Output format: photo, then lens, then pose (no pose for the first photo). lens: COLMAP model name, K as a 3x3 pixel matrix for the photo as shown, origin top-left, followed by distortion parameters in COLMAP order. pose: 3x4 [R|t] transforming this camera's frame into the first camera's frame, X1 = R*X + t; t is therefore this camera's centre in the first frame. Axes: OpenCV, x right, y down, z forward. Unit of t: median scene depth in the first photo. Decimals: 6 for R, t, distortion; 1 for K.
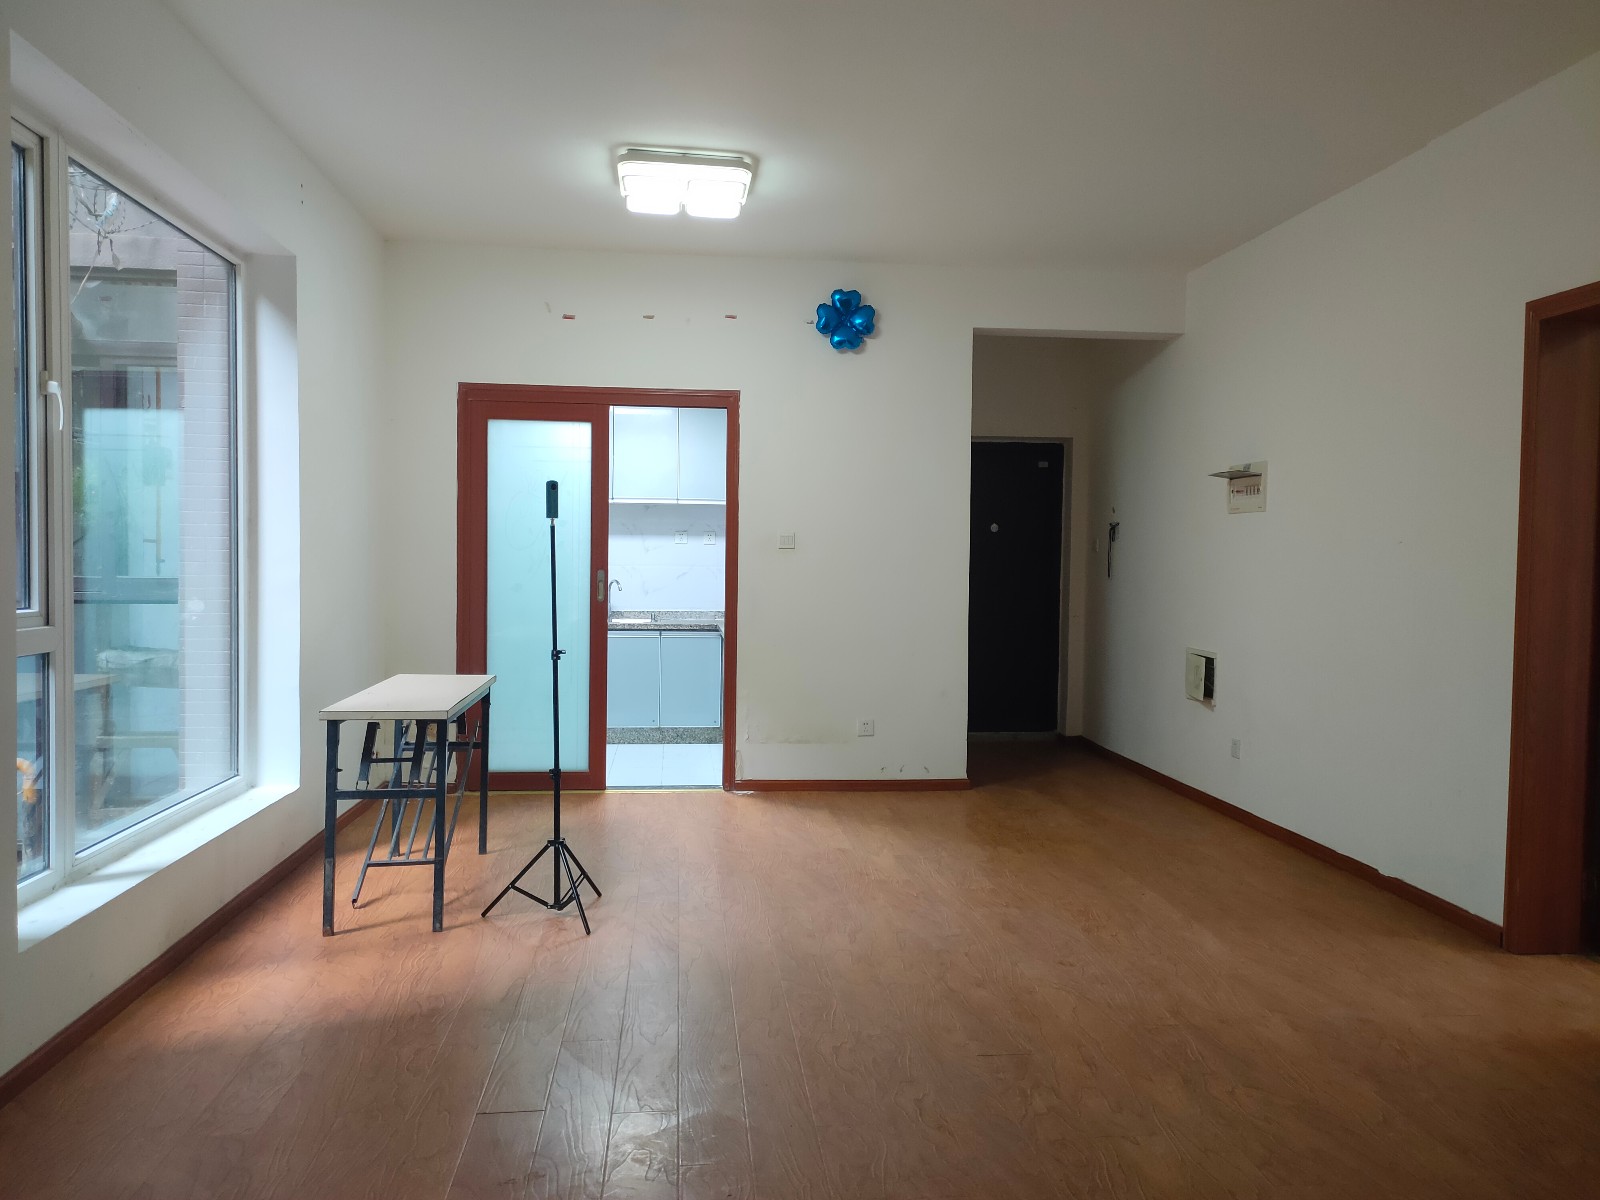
lens RADIAL K [[1198.1, 0, 797.8], [0, 1198.1, 599.2], [0, 0, 1]] dist [0.055527, -0.024307]
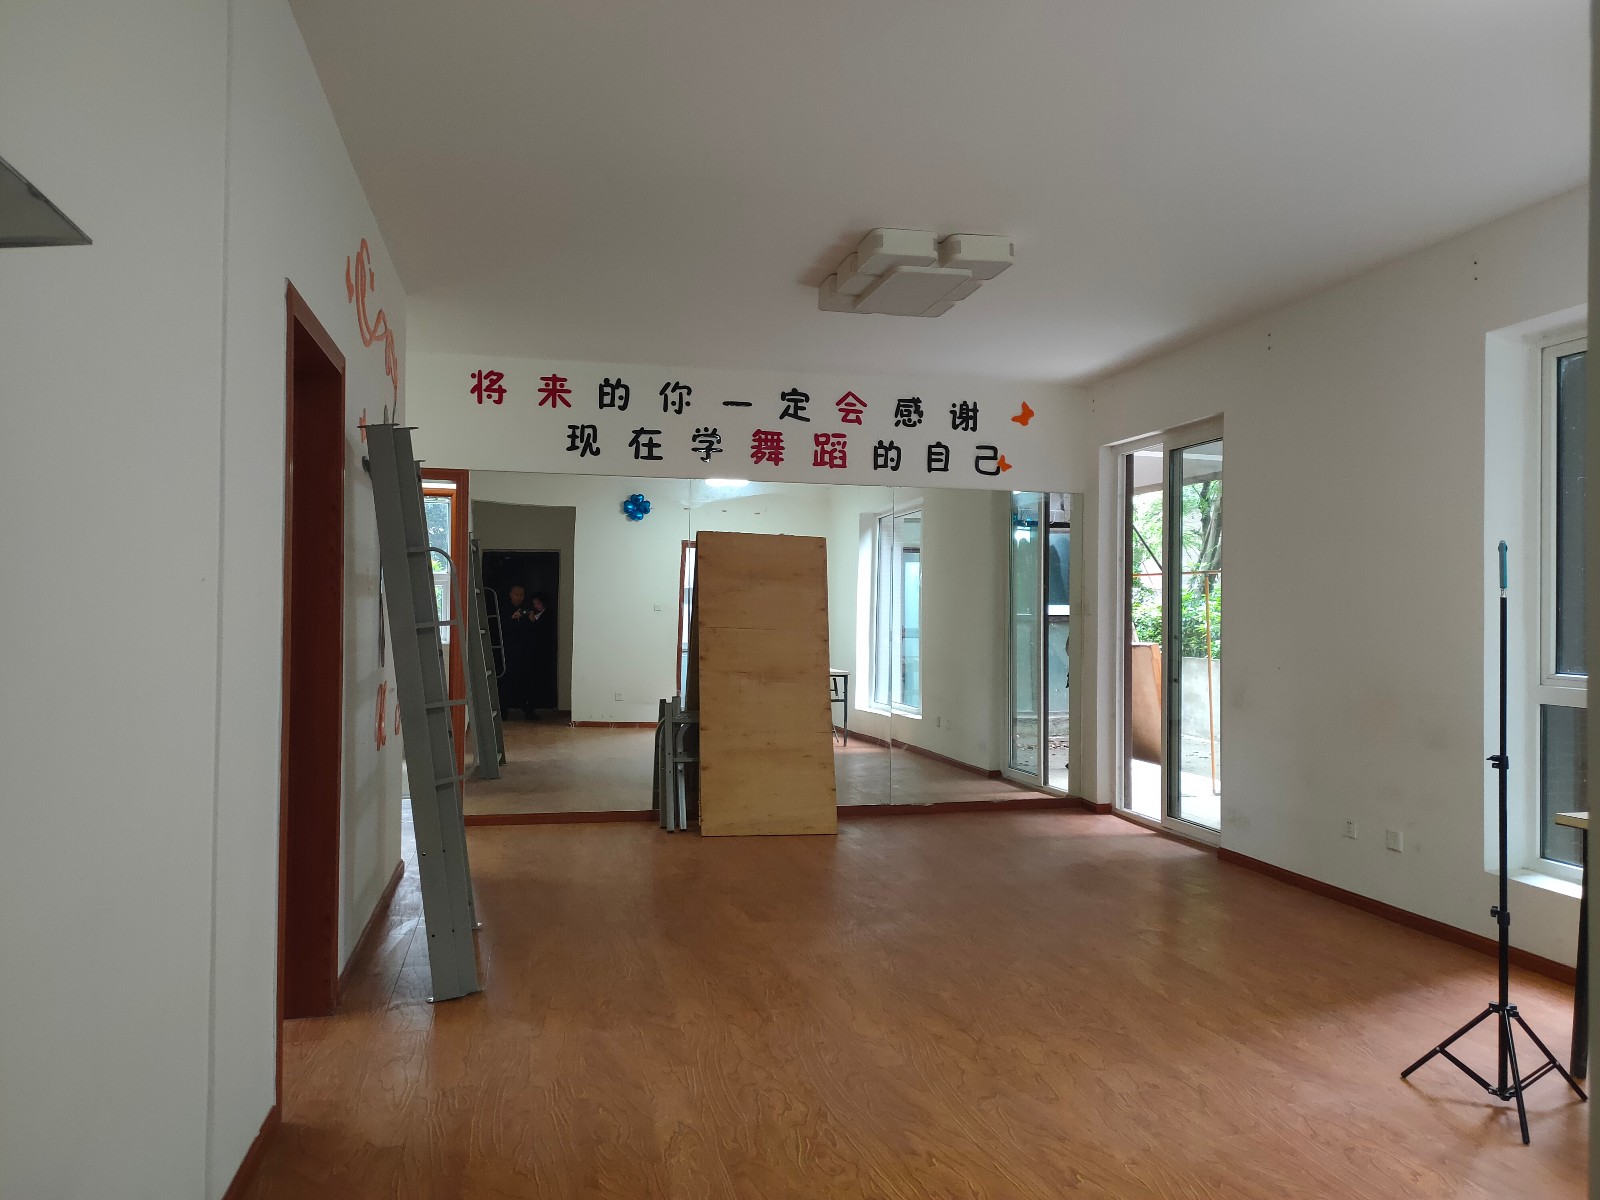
lens RADIAL K [[1198.1, 0, 798.0], [0, 1198.1, 612.2], [0, 0, 1]] dist [0.055527, -0.024307]
pose [[-0.992194, -0.023573, -0.122455, 0.228539], [-0.027523, 0.999151, 0.030660, -0.040566], [0.121629, 0.033791, -0.992000, 1.123504]]
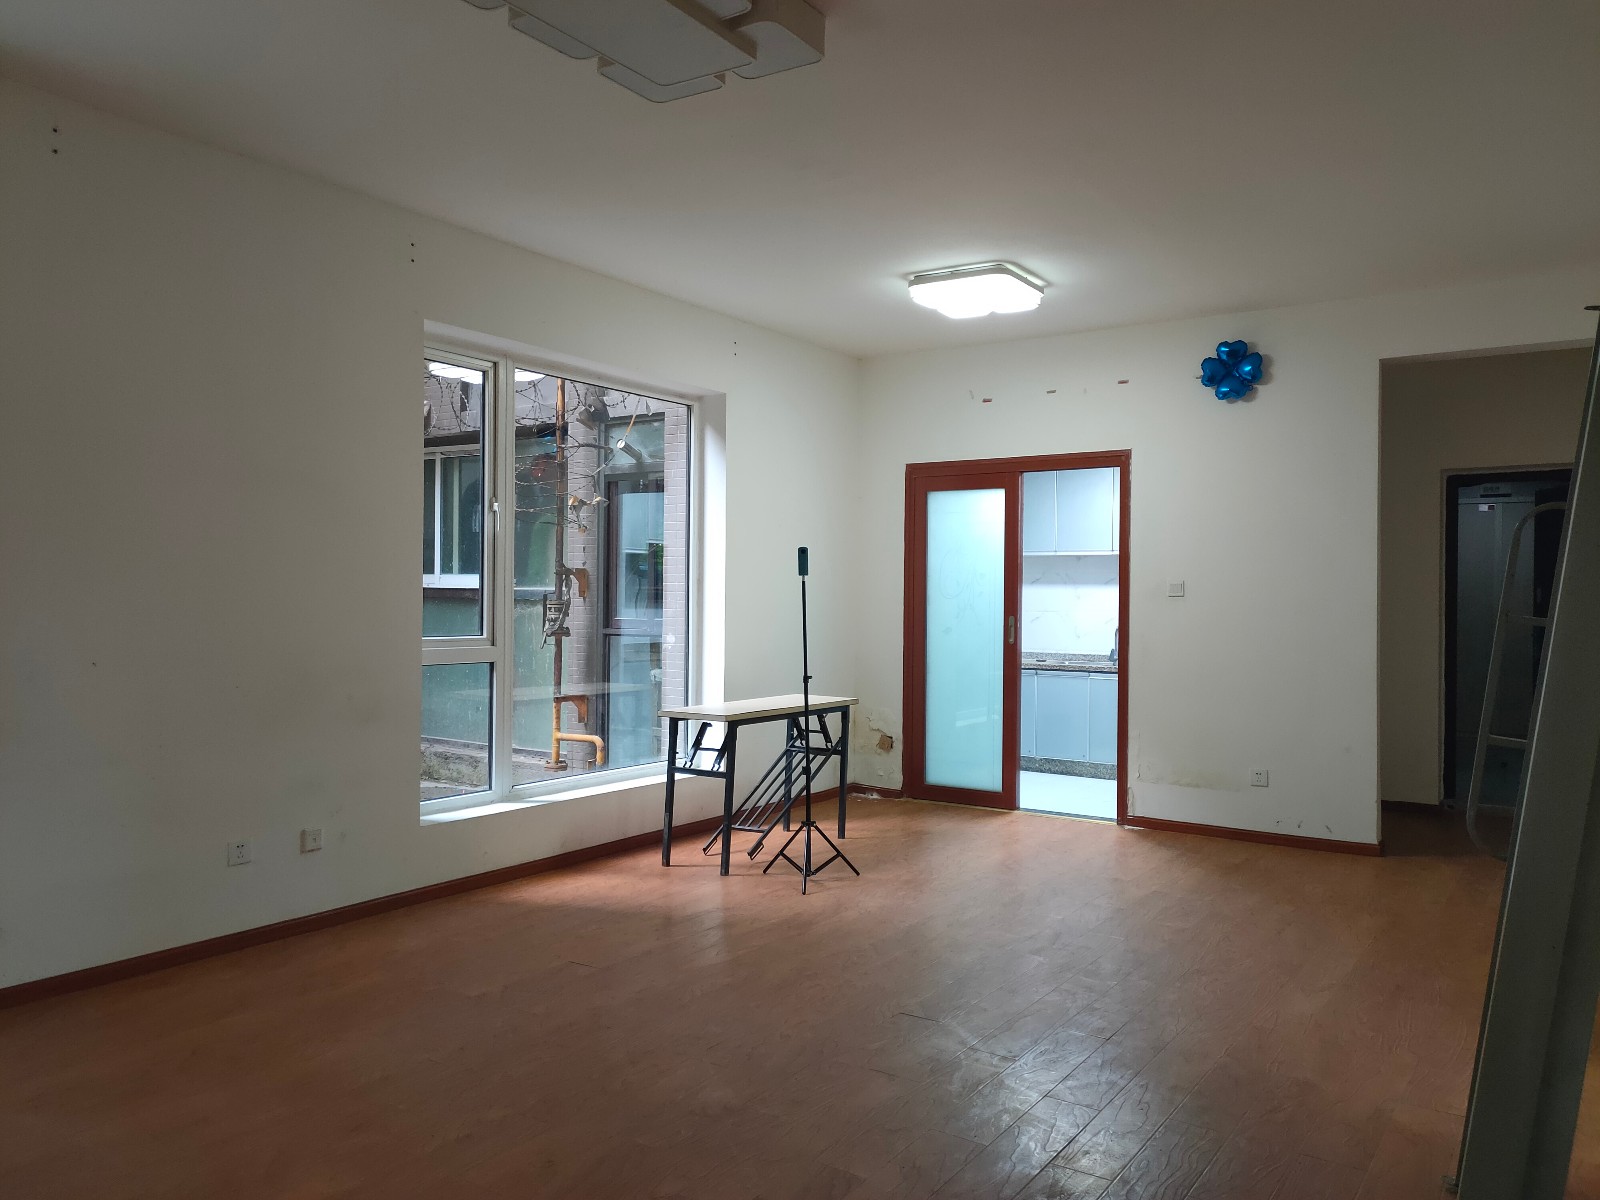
lens RADIAL K [[1198.1, 0, 797.3], [0, 1198.1, 595.6], [0, 0, 1]] dist [0.055527, -0.024307]
pose [[0.765676, -0.008010, -0.643177, 0.413264], [-0.020359, 0.999120, -0.036680, 0.002153], [0.642905, 0.041179, 0.764838, -0.006513]]
